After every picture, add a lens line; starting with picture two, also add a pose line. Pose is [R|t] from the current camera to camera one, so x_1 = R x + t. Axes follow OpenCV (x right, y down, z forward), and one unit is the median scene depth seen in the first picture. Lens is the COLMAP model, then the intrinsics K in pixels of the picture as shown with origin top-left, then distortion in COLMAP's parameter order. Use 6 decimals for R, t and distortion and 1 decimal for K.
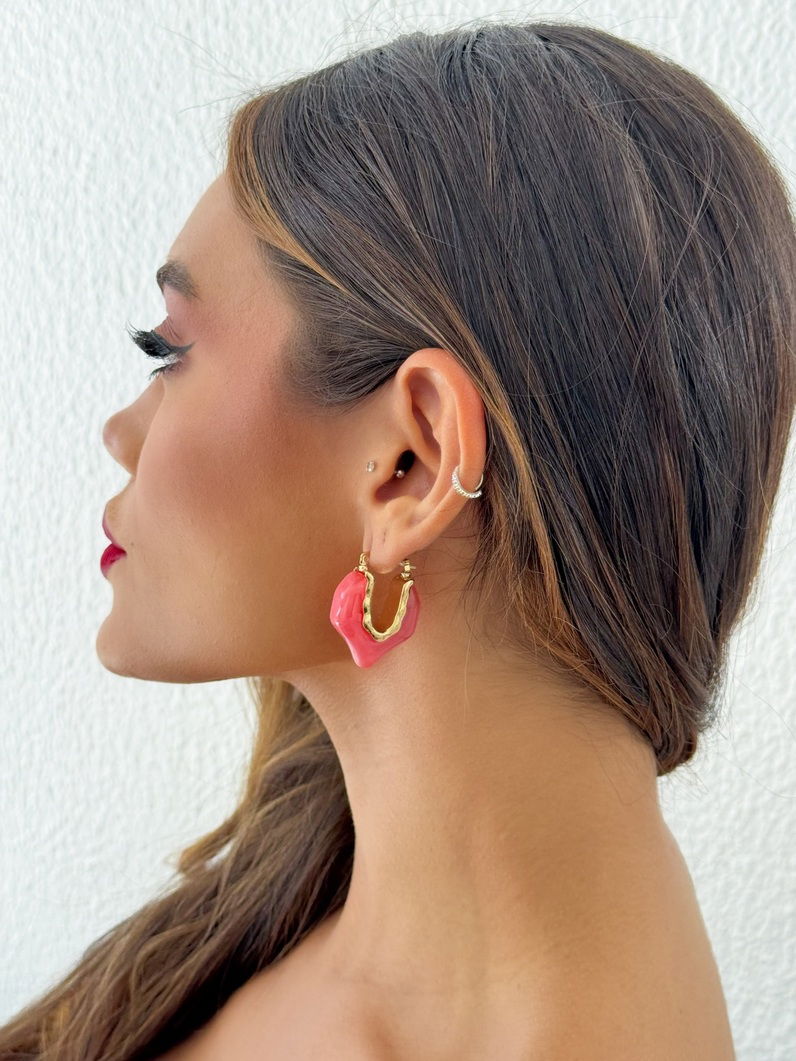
lens RADIAL K [[1472.8, 0, 406.8], [0, 1472.8, 554.2], [0, 0, 1]] dist [-0.006122, 0.000000]
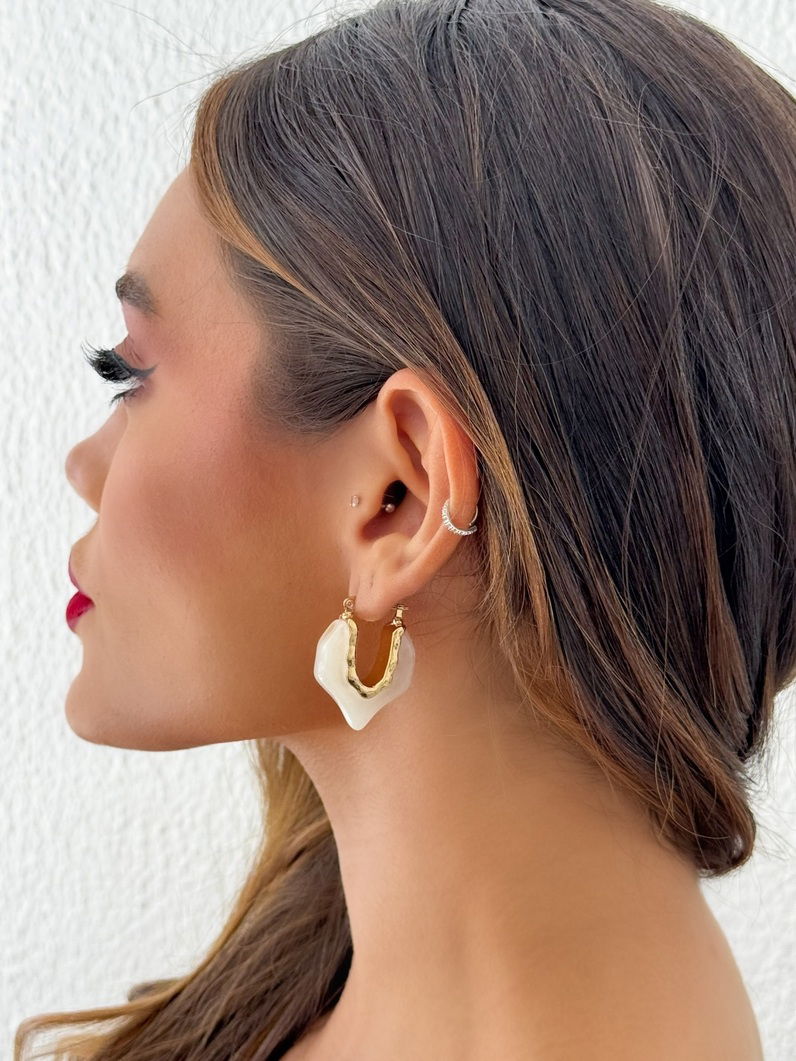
lens RADIAL K [[1968.2, 0, 386.8], [0, 1968.2, 537.6], [0, 0, 1]] dist [0.044986, 0.000000]
pose [[0.999934, -0.006759, -0.009249, 0.005665], [0.006564, 0.999760, -0.020904, -0.012128], [0.009388, 0.020841, 0.999739, -0.177532]]
